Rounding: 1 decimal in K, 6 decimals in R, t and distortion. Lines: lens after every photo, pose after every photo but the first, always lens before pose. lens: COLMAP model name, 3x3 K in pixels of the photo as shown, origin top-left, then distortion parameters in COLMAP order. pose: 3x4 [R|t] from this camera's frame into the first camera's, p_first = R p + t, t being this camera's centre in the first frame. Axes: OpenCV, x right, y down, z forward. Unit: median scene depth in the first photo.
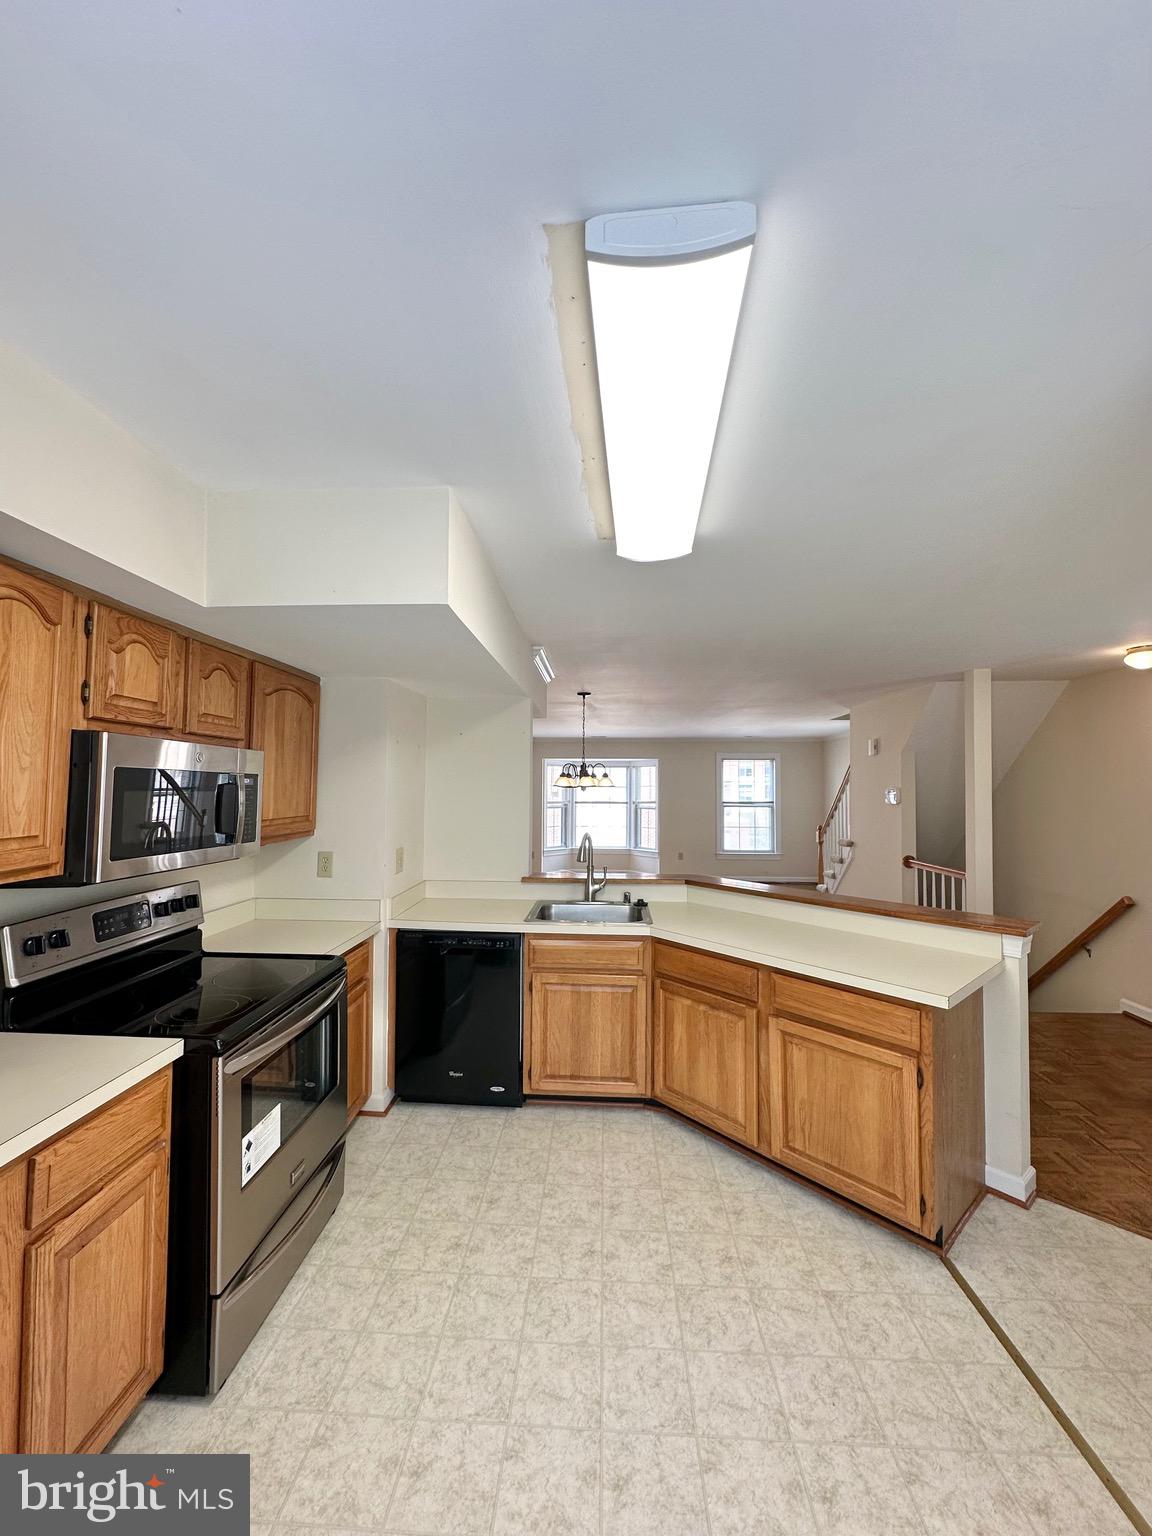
lens RADIAL K [[609.8, 0, 571.7], [0, 609.8, 768.3], [0, 0, 1]] dist [-0.002750, -0.000248]
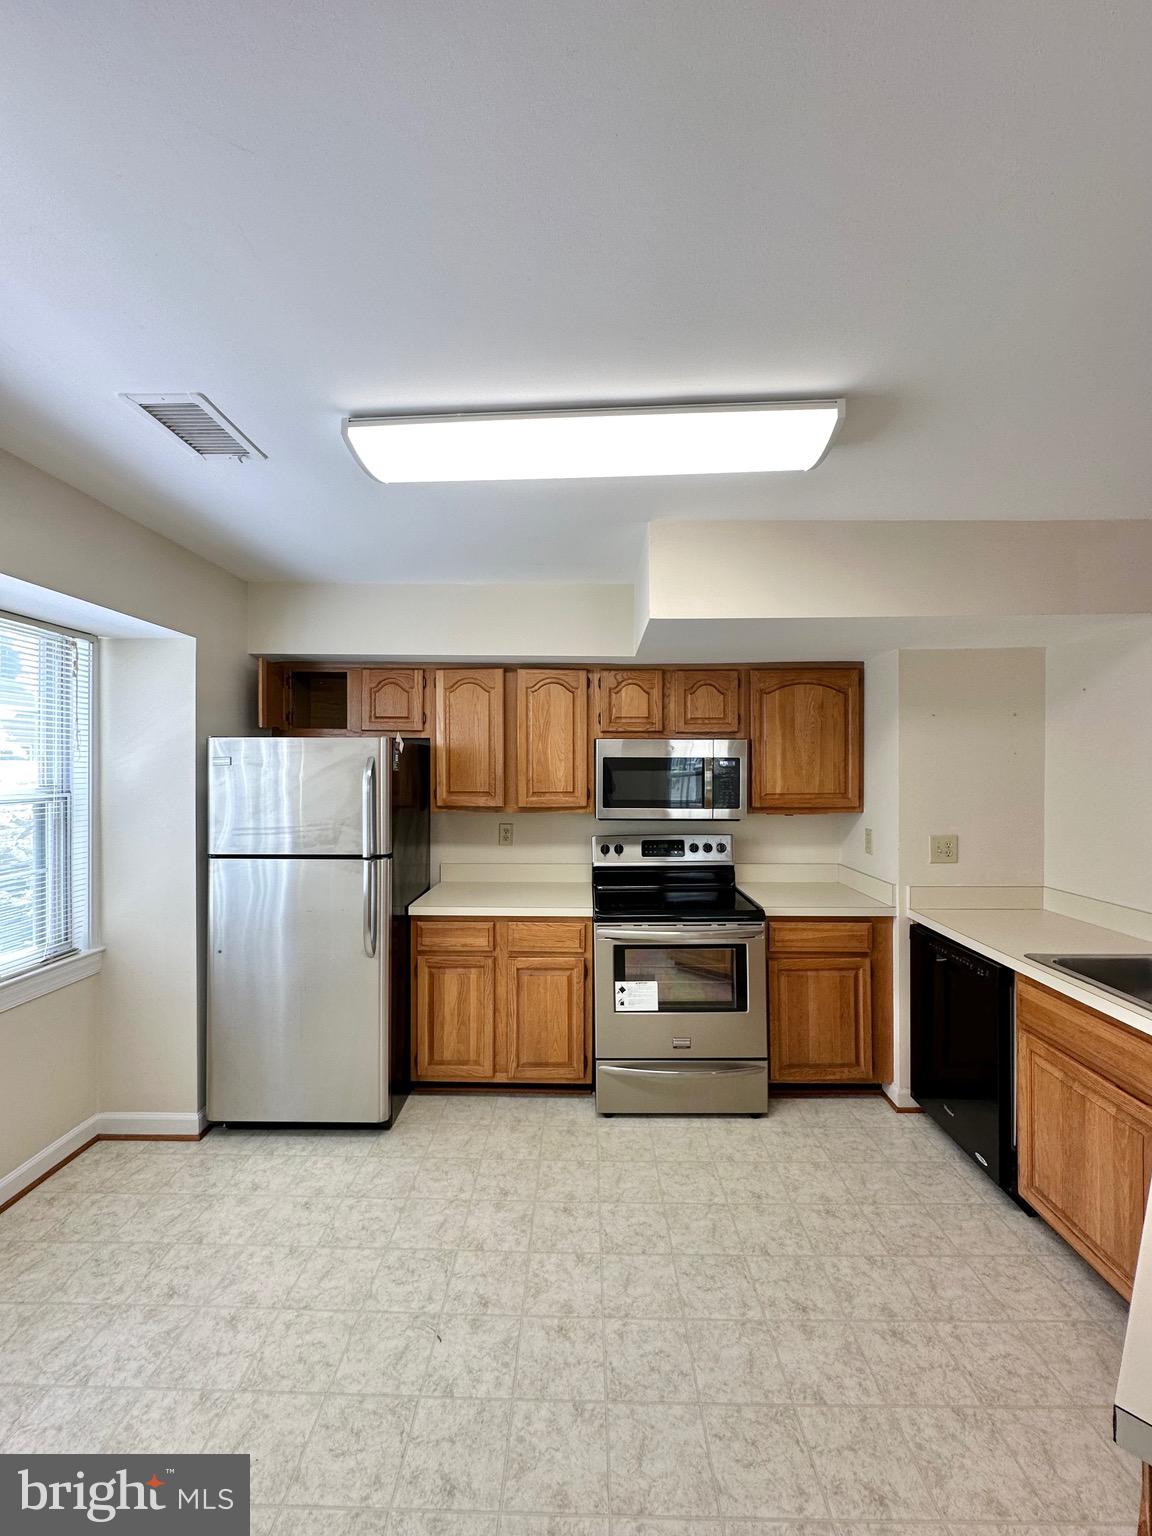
lens RADIAL K [[609.8, 0, 579.8], [0, 609.8, 767.8], [0, 0, 1]] dist [-0.002750, -0.000248]
pose [[0.040975, -0.009168, -0.999118, 0.826328], [0.036971, 0.999287, -0.007654, 0.031171], [0.998476, -0.036625, 0.041285, 0.641186]]
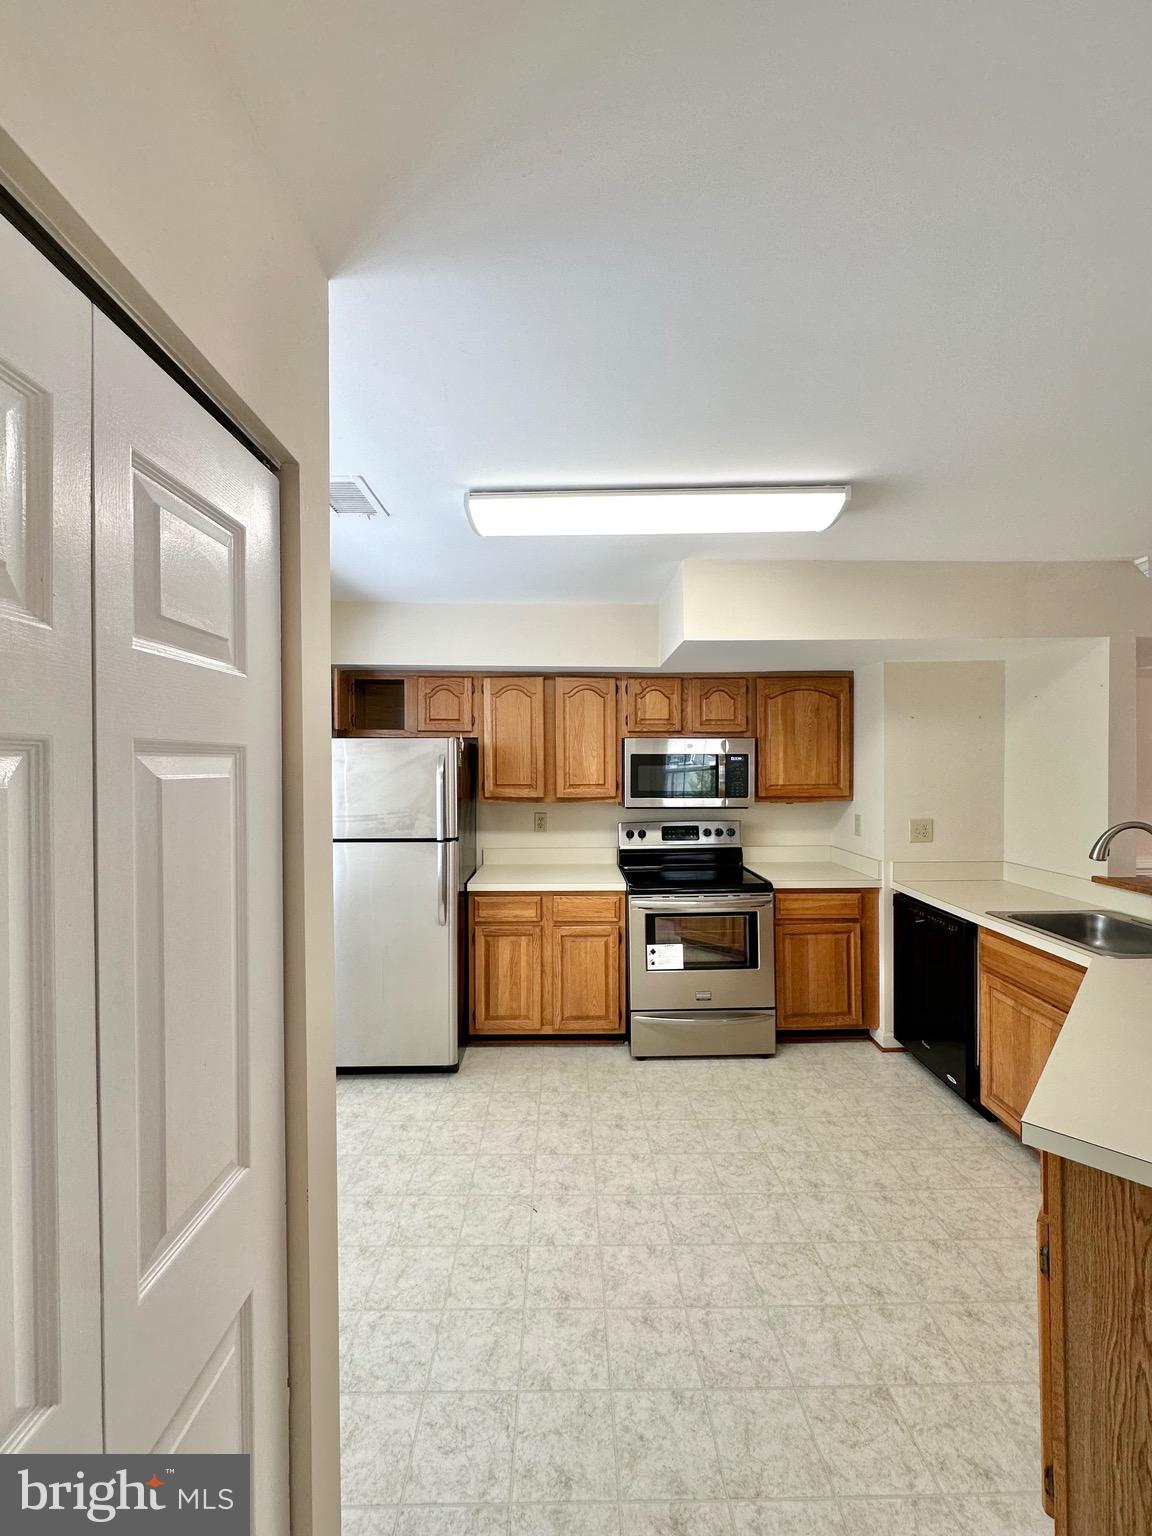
lens RADIAL K [[609.8, 0, 579.8], [0, 609.8, 767.1], [0, 0, 1]] dist [-0.002750, -0.000248]
pose [[0.071676, -0.001292, -0.997427, 1.029600], [0.041024, 0.999157, 0.001654, 0.024658], [0.996584, -0.041037, 0.071669, 0.501863]]
